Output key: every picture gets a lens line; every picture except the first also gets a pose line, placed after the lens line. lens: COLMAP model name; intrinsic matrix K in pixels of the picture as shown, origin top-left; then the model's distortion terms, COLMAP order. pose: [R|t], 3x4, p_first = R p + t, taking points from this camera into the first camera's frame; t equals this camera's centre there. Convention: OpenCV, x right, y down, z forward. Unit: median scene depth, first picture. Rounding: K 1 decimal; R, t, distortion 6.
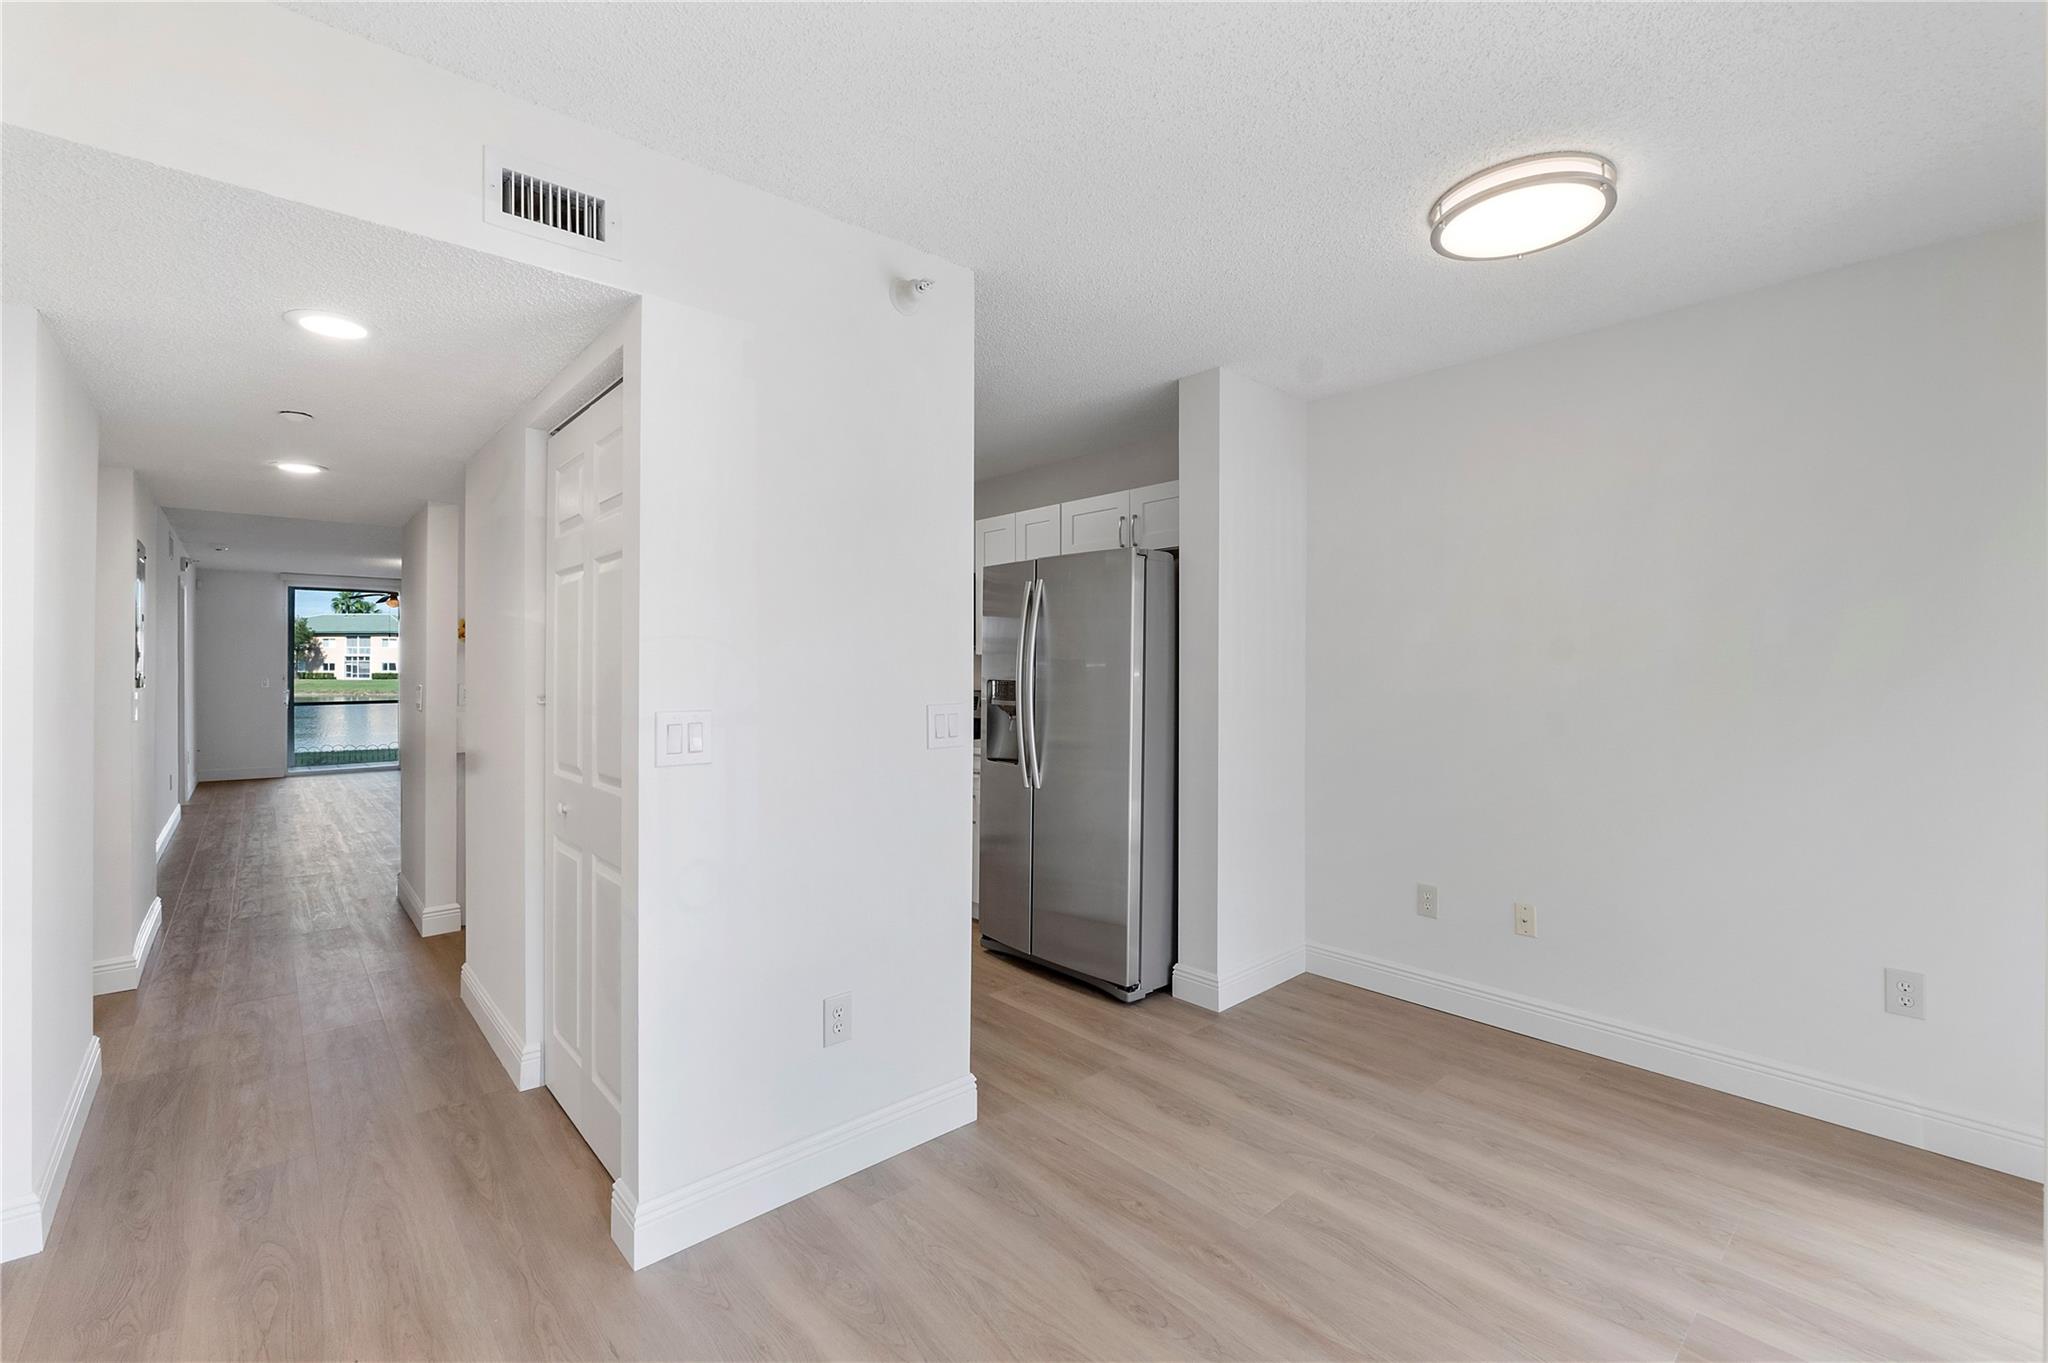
lens RADIAL K [[866.0, 0, 1022.4], [0, 866.0, 675.2], [0, 0, 1]] dist [-0.005831, -0.000223]
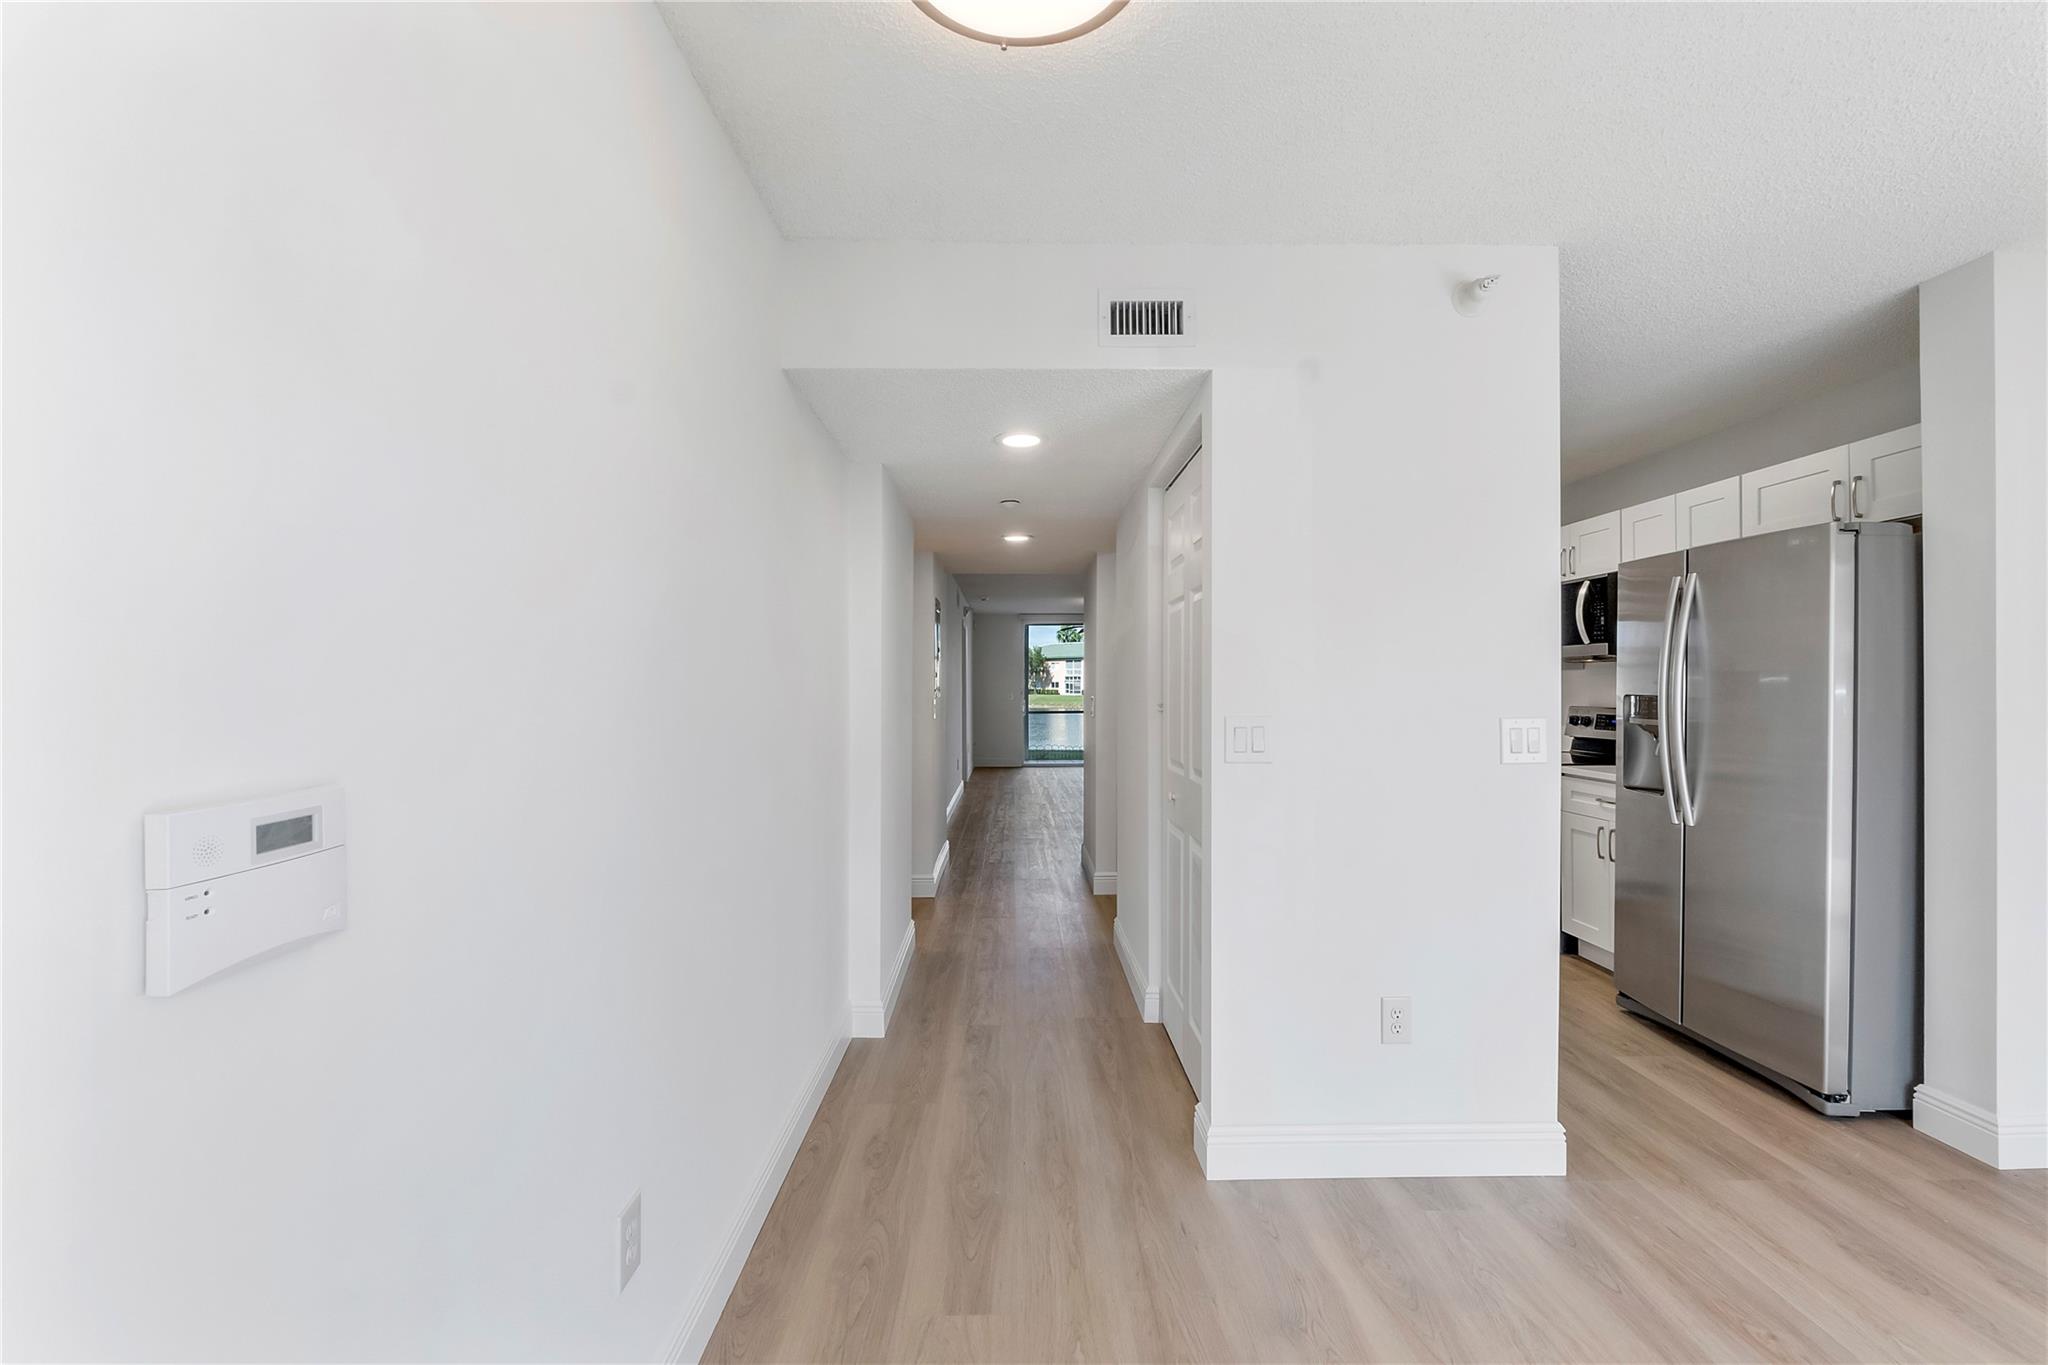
lens RADIAL K [[879.8, 0, 1028.4], [0, 879.8, 701.3], [0, 0, 1]] dist [-0.000761, -0.000097]
pose [[0.757204, 0.010259, -0.653098, 0.101285], [-0.004394, 0.999934, 0.010612, 0.006433], [0.653164, -0.005165, 0.757199, -0.058385]]
